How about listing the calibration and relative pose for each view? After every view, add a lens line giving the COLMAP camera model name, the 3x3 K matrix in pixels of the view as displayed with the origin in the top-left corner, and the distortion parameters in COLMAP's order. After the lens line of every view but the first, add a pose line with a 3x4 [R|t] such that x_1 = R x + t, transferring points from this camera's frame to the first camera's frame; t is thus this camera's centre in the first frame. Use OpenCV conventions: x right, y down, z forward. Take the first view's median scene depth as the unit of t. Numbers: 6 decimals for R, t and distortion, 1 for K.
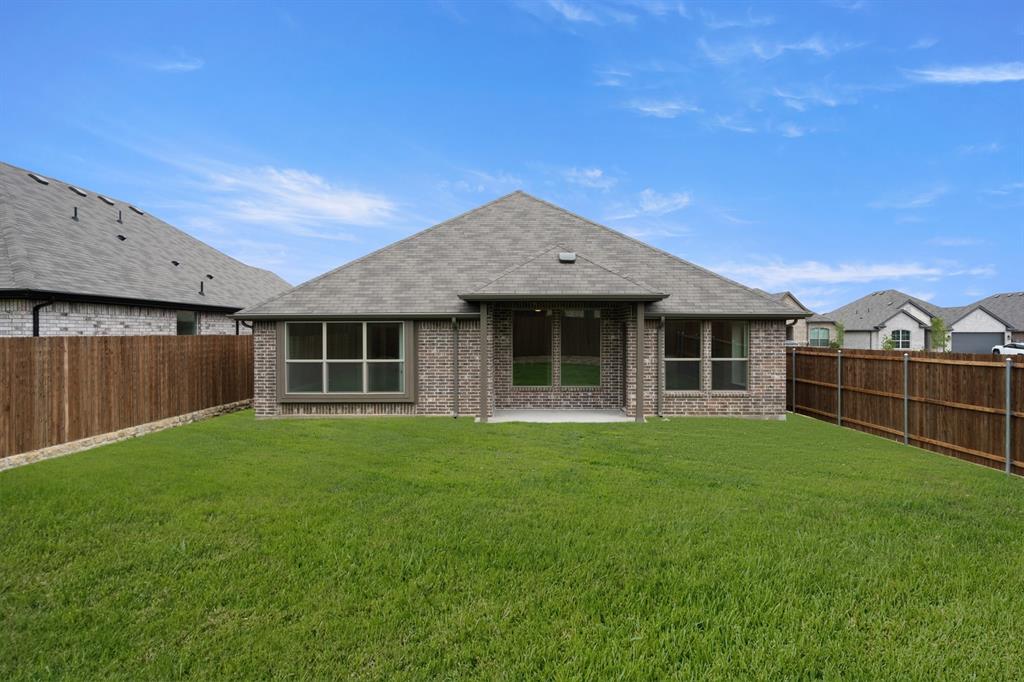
lens RADIAL K [[589.3, 0, 511.8], [0, 589.3, 338.4], [0, 0, 1]] dist [-0.001228, -0.000095]
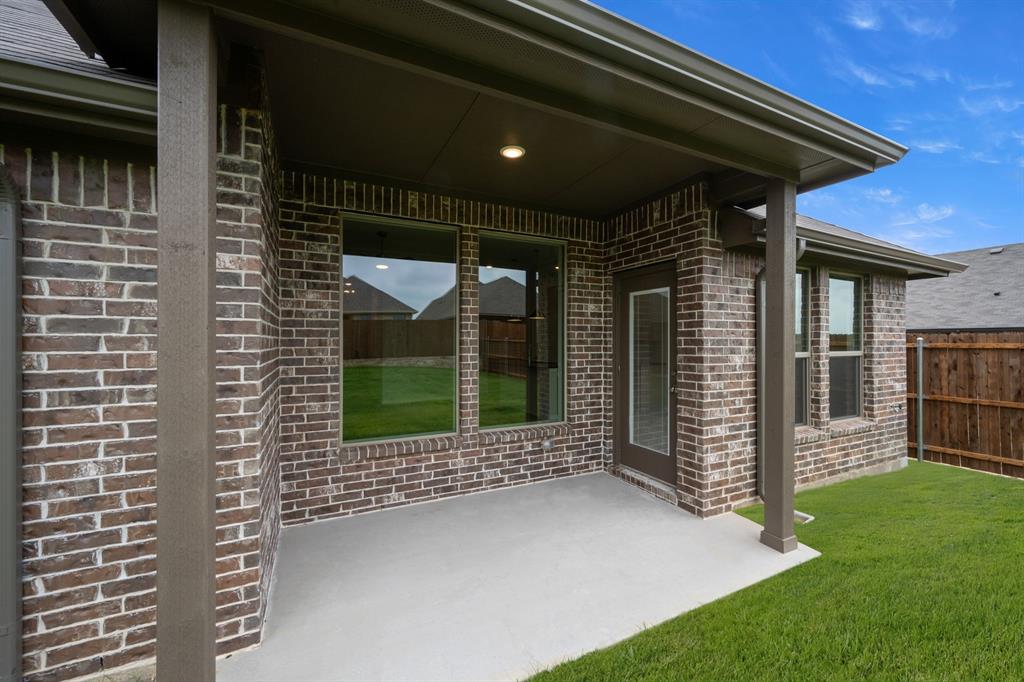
lens RADIAL K [[401.5, 0, 512.9], [0, 401.5, 343.8], [0, 0, 1]] dist [-0.000686, 0.000566]
pose [[0.890947, -0.001079, 0.454107, -0.016034], [0.003318, 0.999986, -0.004133, 0.025559], [-0.454096, 0.005189, 0.890938, 0.760047]]
